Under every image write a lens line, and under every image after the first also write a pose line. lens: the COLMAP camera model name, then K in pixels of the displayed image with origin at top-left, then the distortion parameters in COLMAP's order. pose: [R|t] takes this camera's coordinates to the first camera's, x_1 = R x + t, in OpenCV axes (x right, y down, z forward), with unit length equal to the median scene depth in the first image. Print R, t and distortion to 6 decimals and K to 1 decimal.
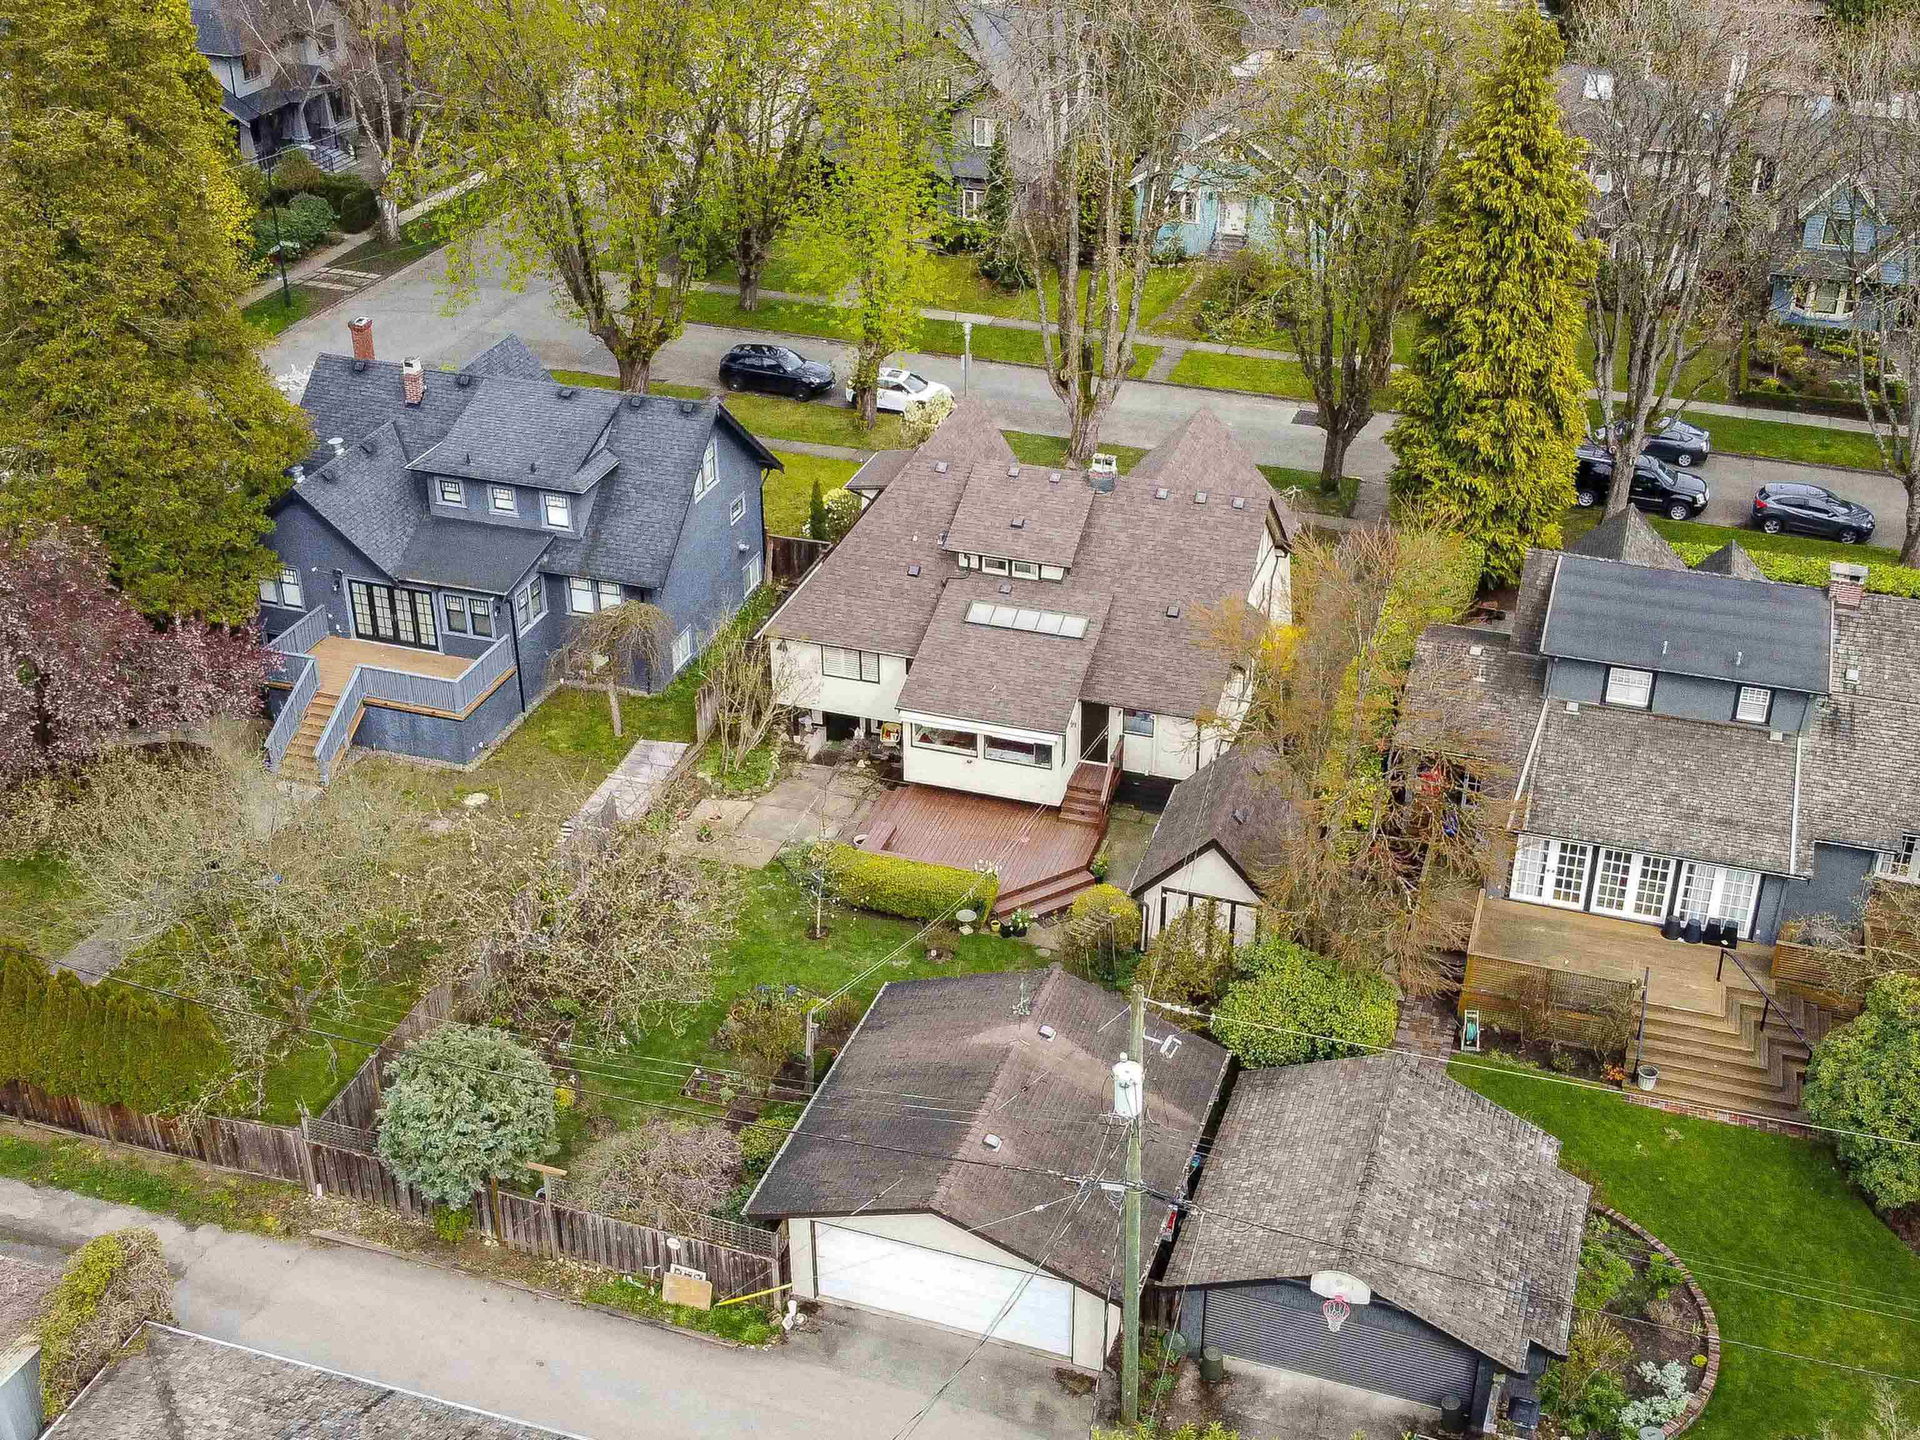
lens RADIAL K [[2228.0, 0, 960.0], [0, 2228.0, 720.0], [0, 0, 1]] dist [0.009004, -0.011703]
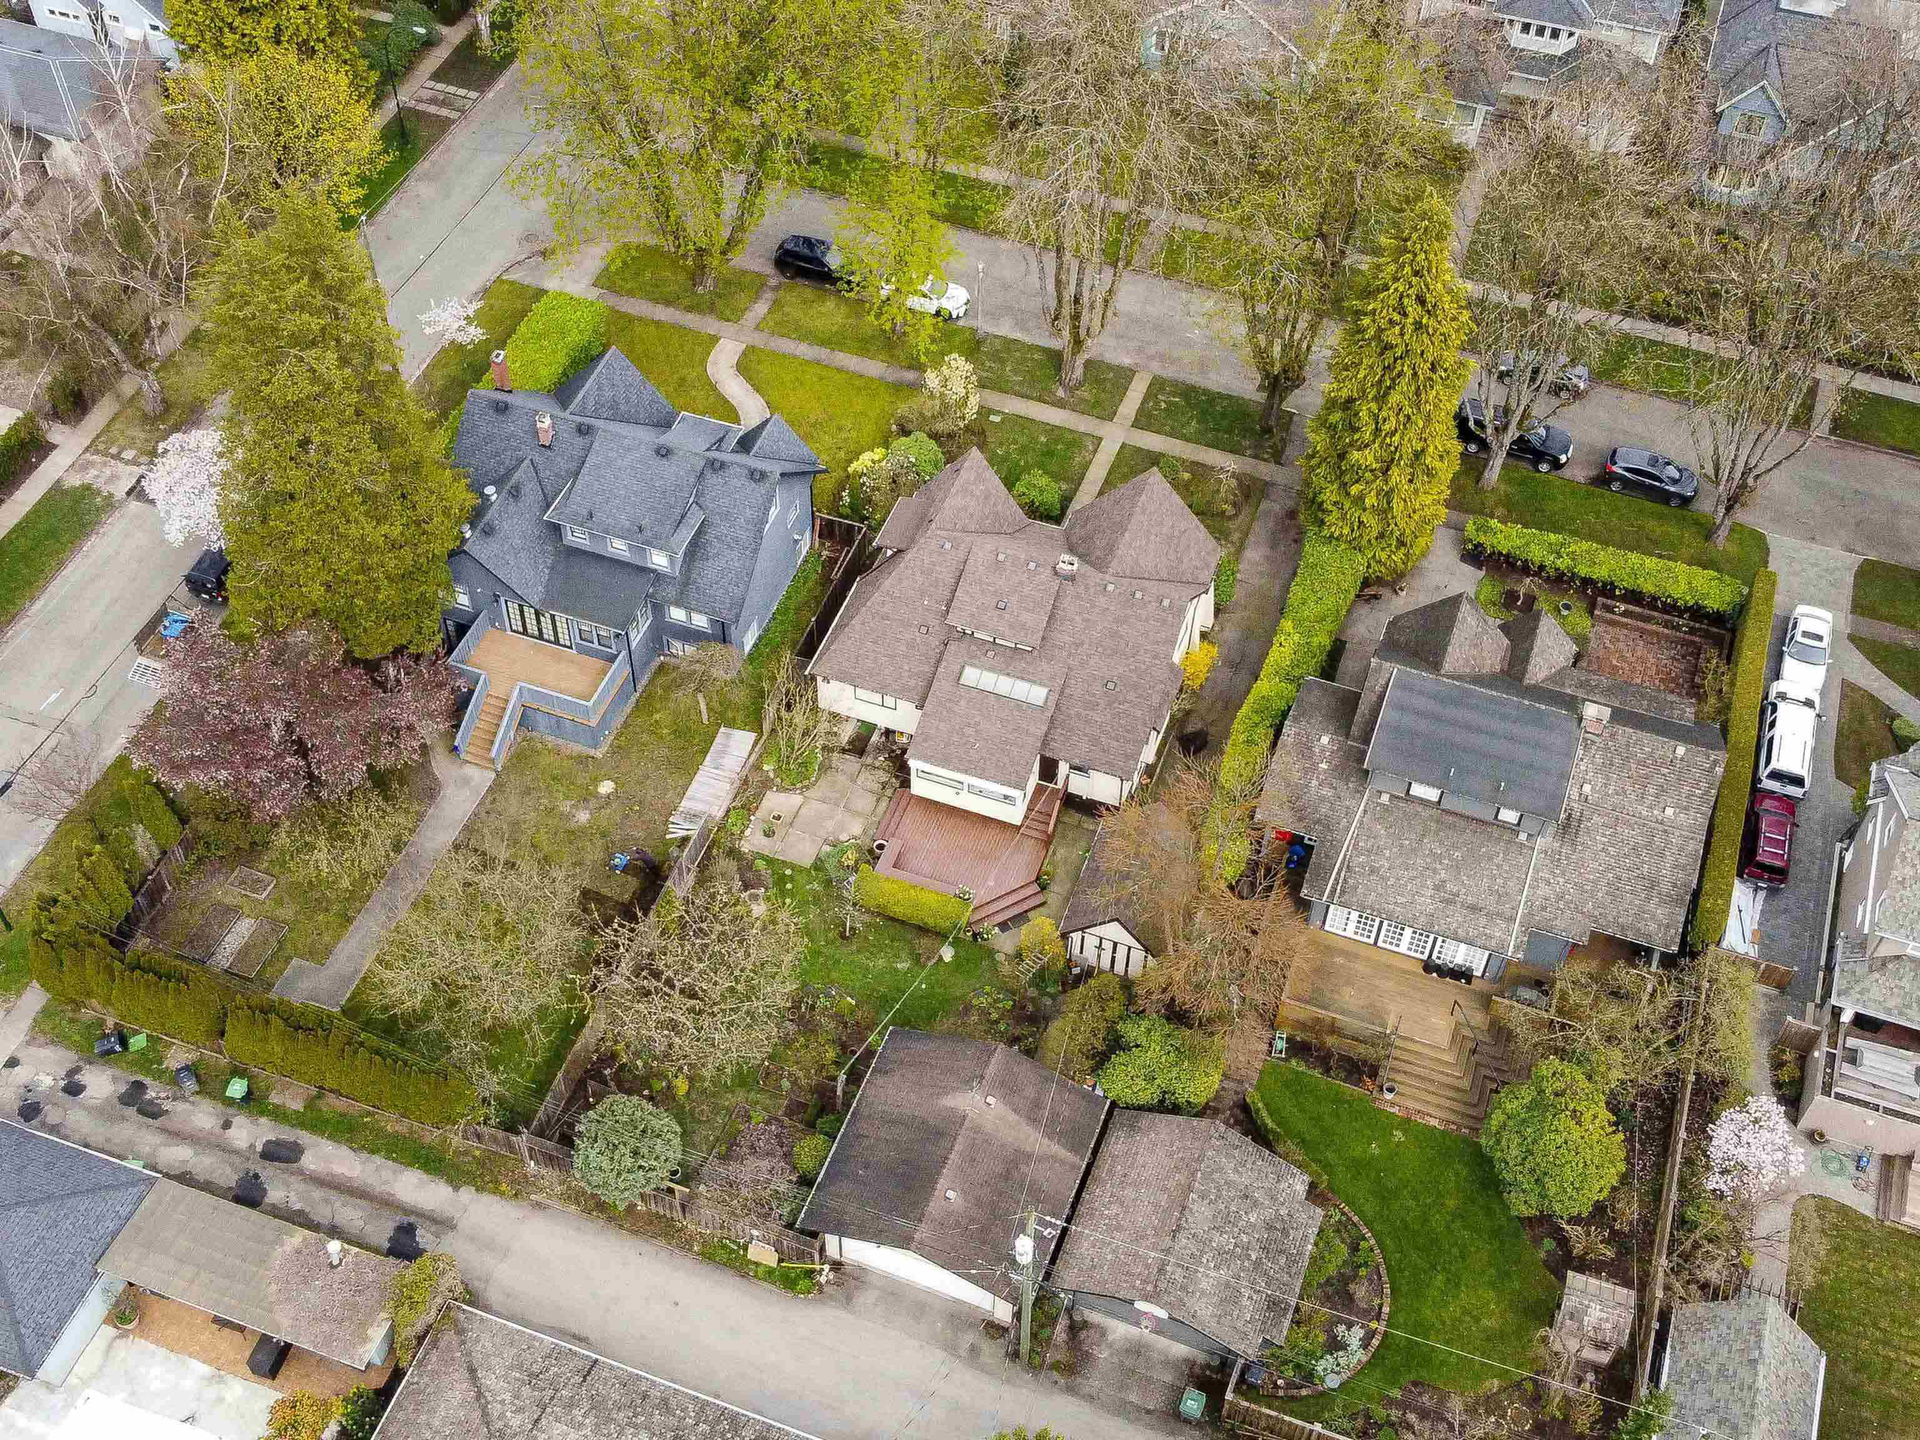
lens RADIAL K [[2195.1, 0, 930.6], [0, 2195.1, 707.9], [0, 0, 1]] dist [0.017855, 0.033357]
pose [[0.998979, 0.038749, -0.023239, 0.017829], [-0.028538, 0.939853, 0.340384, -0.517144], [0.035031, -0.339373, 0.939999, -0.292038]]
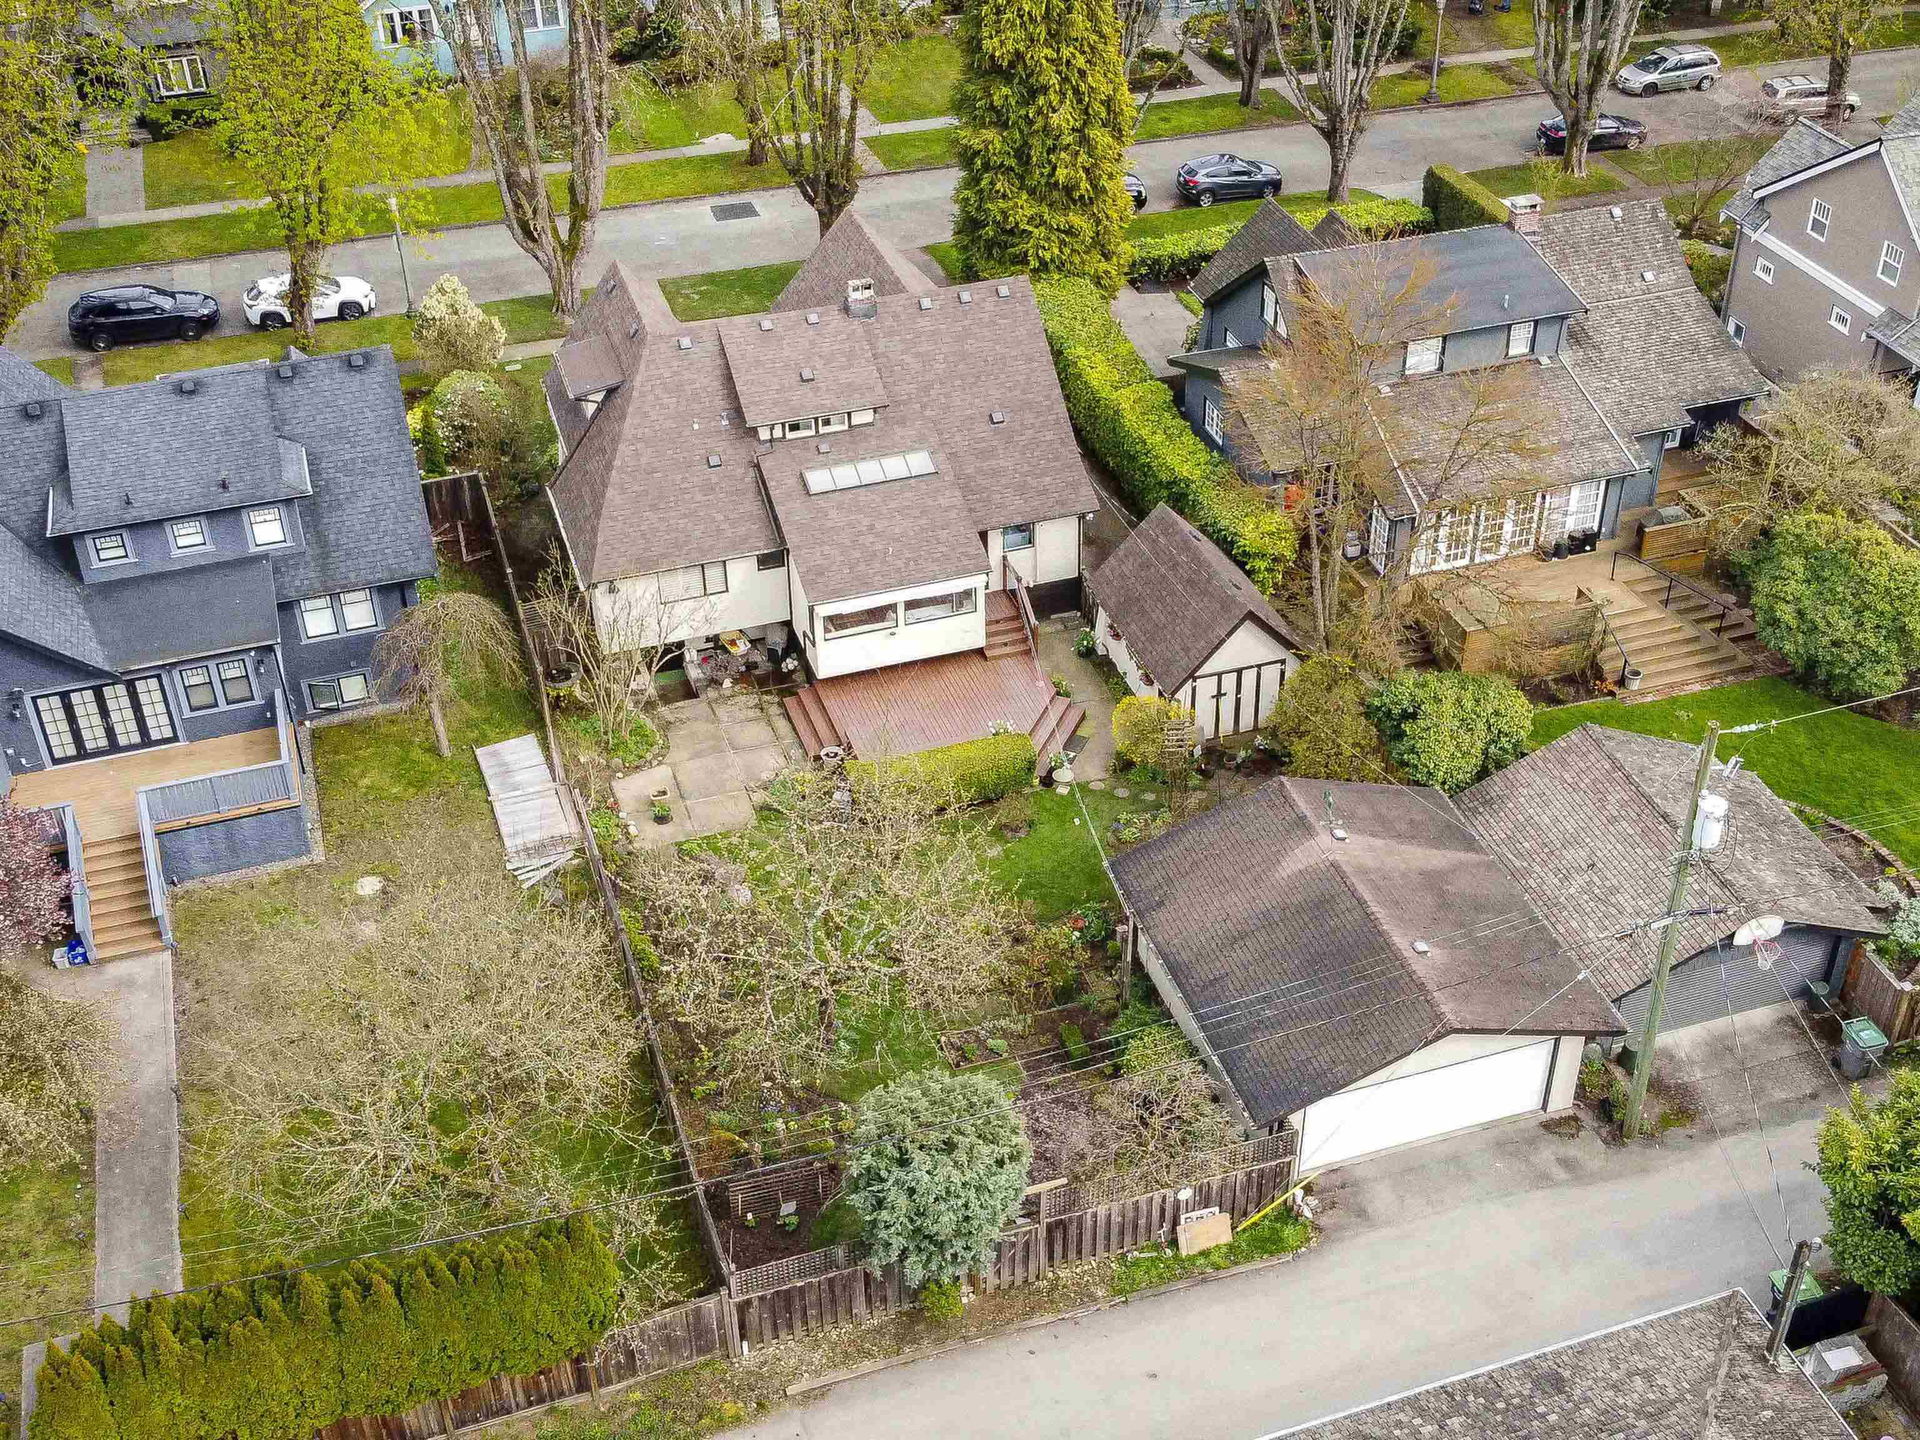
lens RADIAL K [[2185.1, 0, 1058.8], [0, 2185.1, 690.4], [0, 0, 1]] dist [0.009723, -0.014896]
pose [[0.791593, -0.352738, 0.498955, -0.415556], [0.302617, 0.935693, 0.181388, -0.106562], [-0.530851, 0.007407, 0.847433, 0.195612]]
